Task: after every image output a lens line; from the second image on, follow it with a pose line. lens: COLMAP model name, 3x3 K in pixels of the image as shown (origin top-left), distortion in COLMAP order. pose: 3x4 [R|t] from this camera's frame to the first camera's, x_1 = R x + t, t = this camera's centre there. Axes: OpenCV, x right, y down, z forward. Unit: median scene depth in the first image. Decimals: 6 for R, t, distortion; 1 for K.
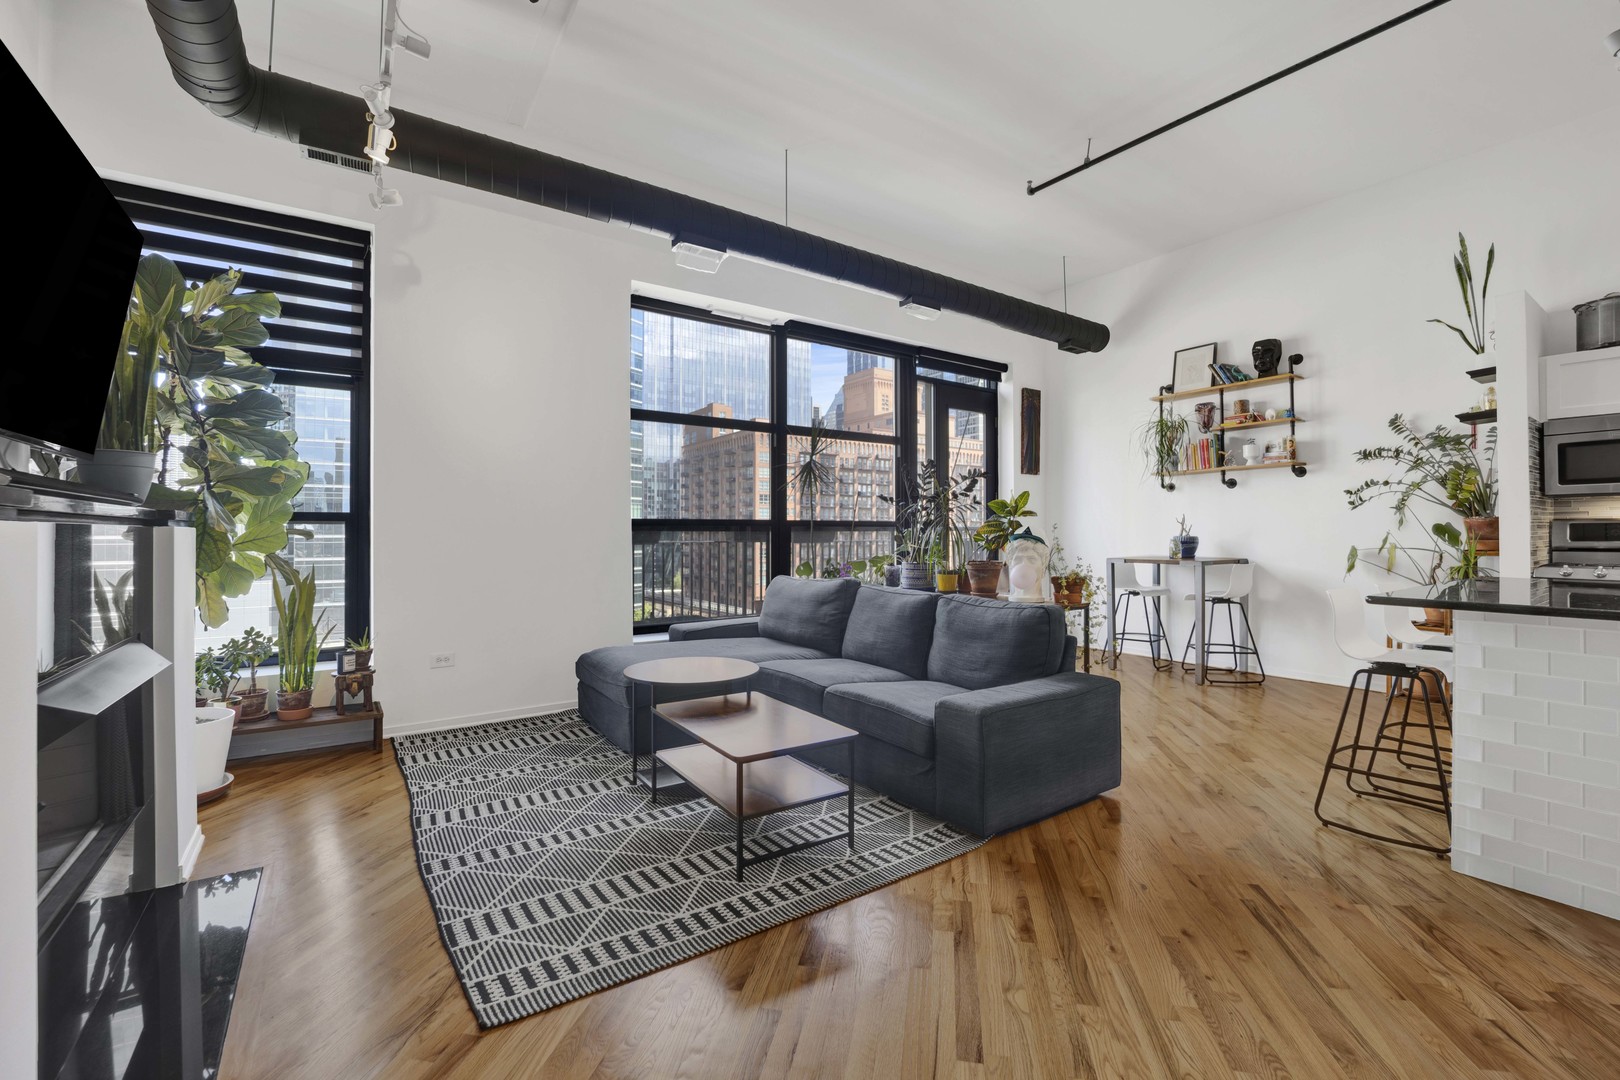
lens RADIAL K [[675.9, 0, 802.5], [0, 675.9, 534.3], [0, 0, 1]] dist [-0.021466, -0.000272]
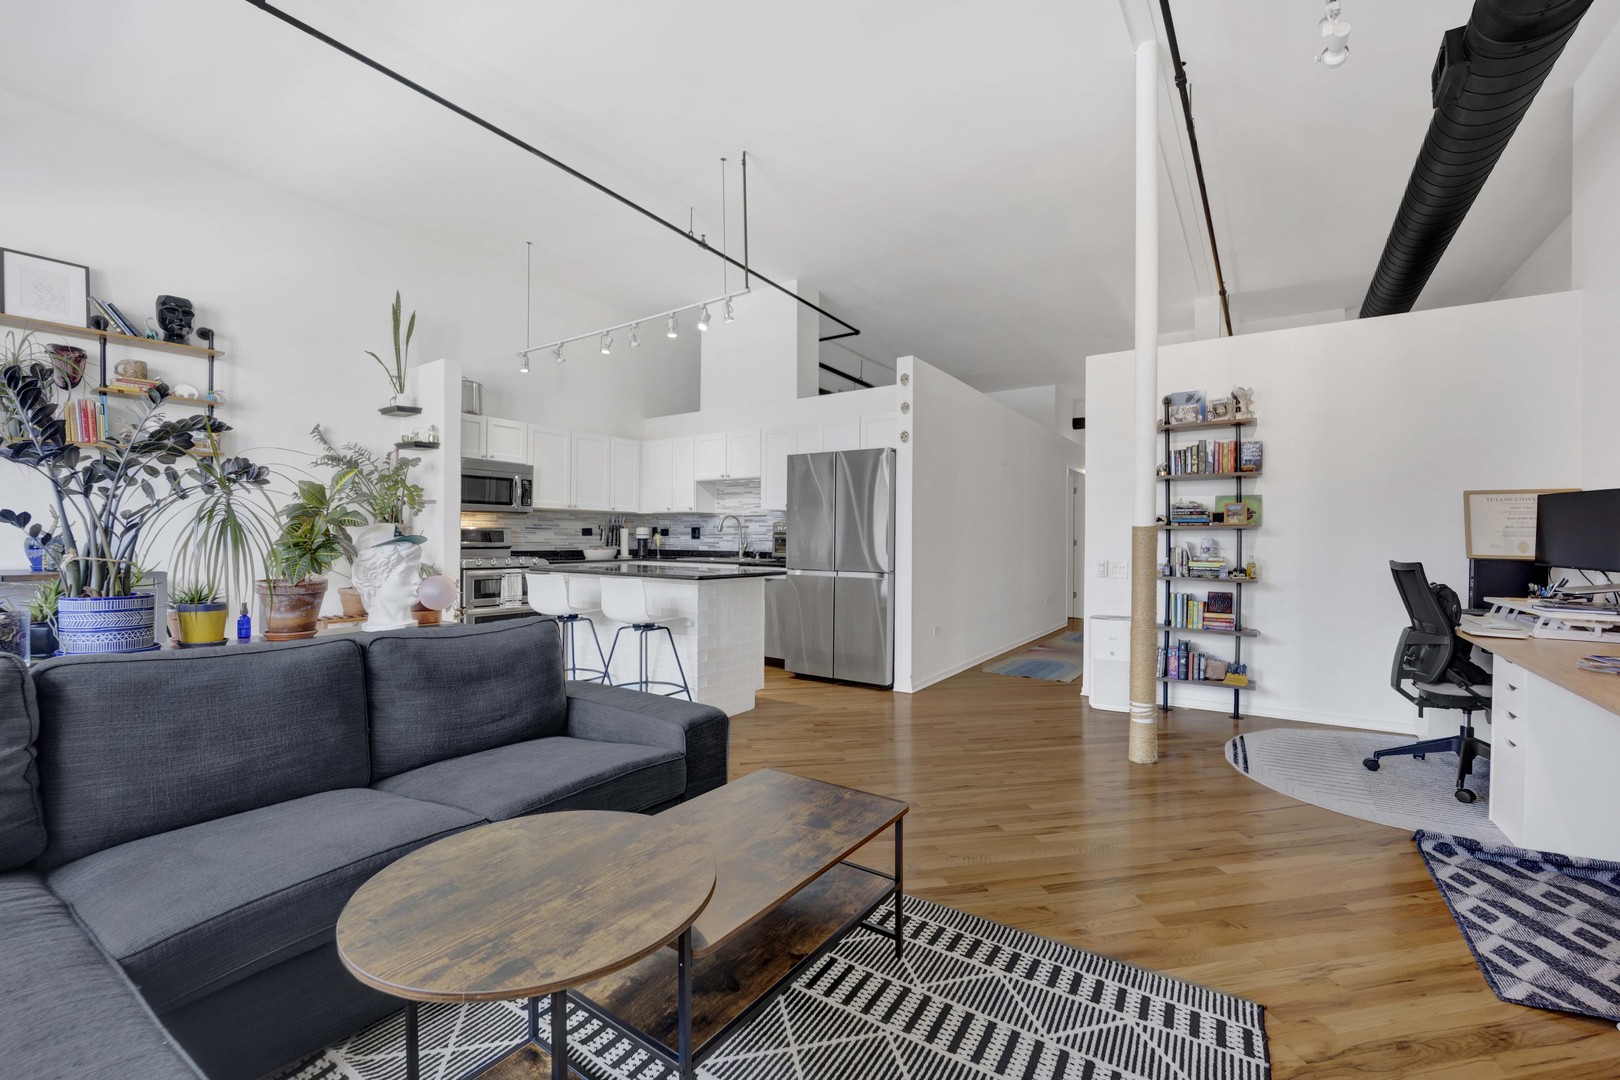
lens RADIAL K [[675.9, 0, 802.3], [0, 675.9, 548.9], [0, 0, 1]] dist [-0.021466, -0.000272]
pose [[-0.363794, -0.013599, 0.931380, -0.919599], [-0.002331, 0.999904, 0.013689, 0.004296], [-0.931477, 0.002809, -0.363790, 1.598505]]
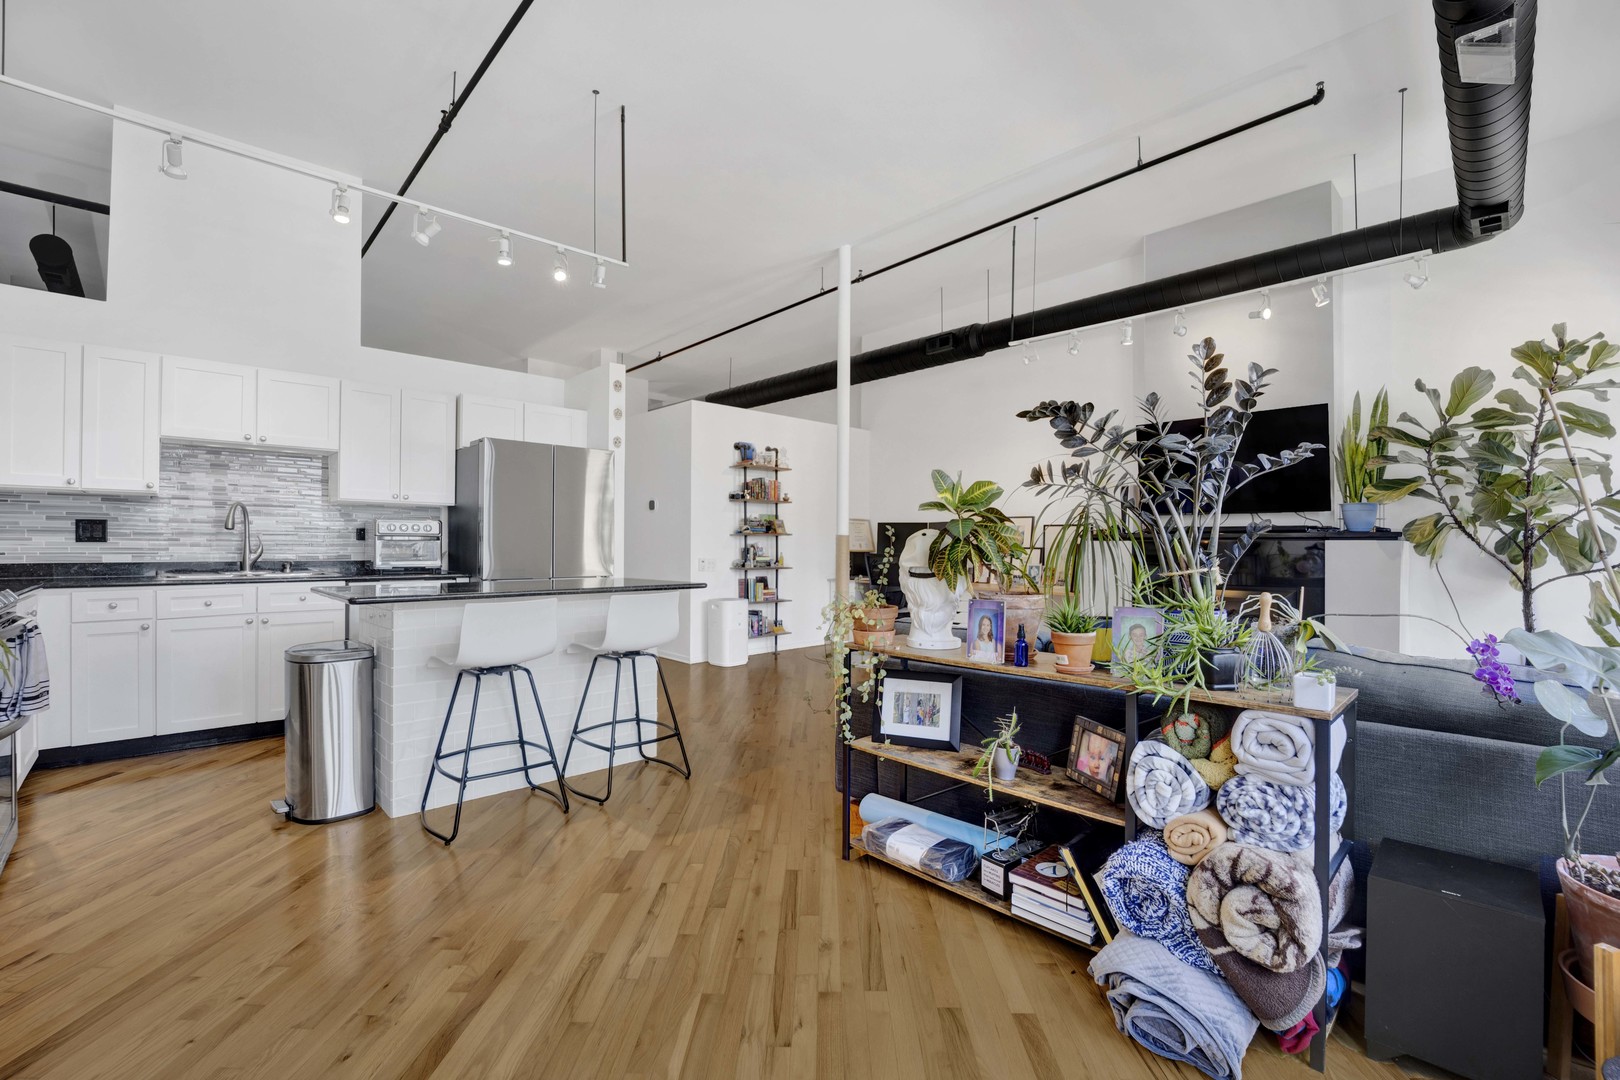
lens RADIAL K [[675.9, 0, 803.5], [0, 675.9, 534.2], [0, 0, 1]] dist [-0.021466, -0.000272]
pose [[-0.986354, -0.006129, -0.164525, 0.944301], [-0.004634, 0.999944, -0.009467, -0.009670], [0.164574, -0.008575, -0.986327, 2.925074]]
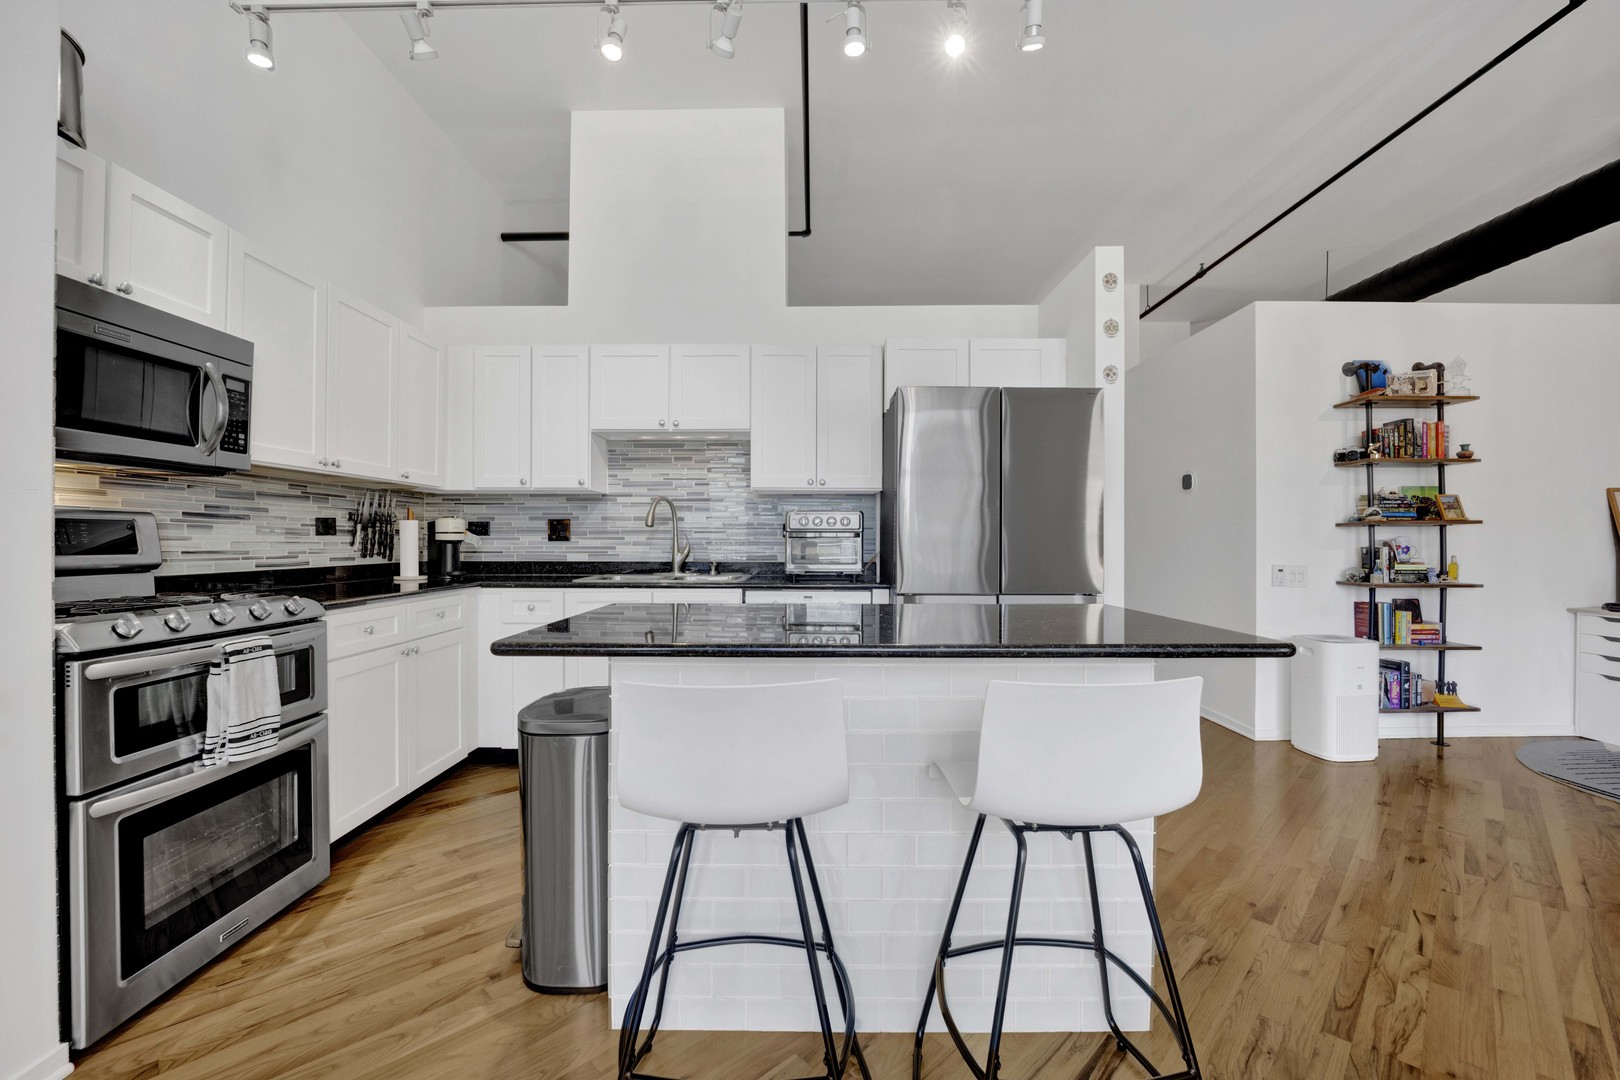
lens RADIAL K [[675.9, 0, 804.3], [0, 675.9, 541.9], [0, 0, 1]] dist [-0.021466, -0.000272]
pose [[-0.824871, -0.000088, 0.565321, 0.929699], [0.003427, 0.999981, 0.005156, -0.001864], [-0.565311, 0.006190, -0.824855, 2.003982]]
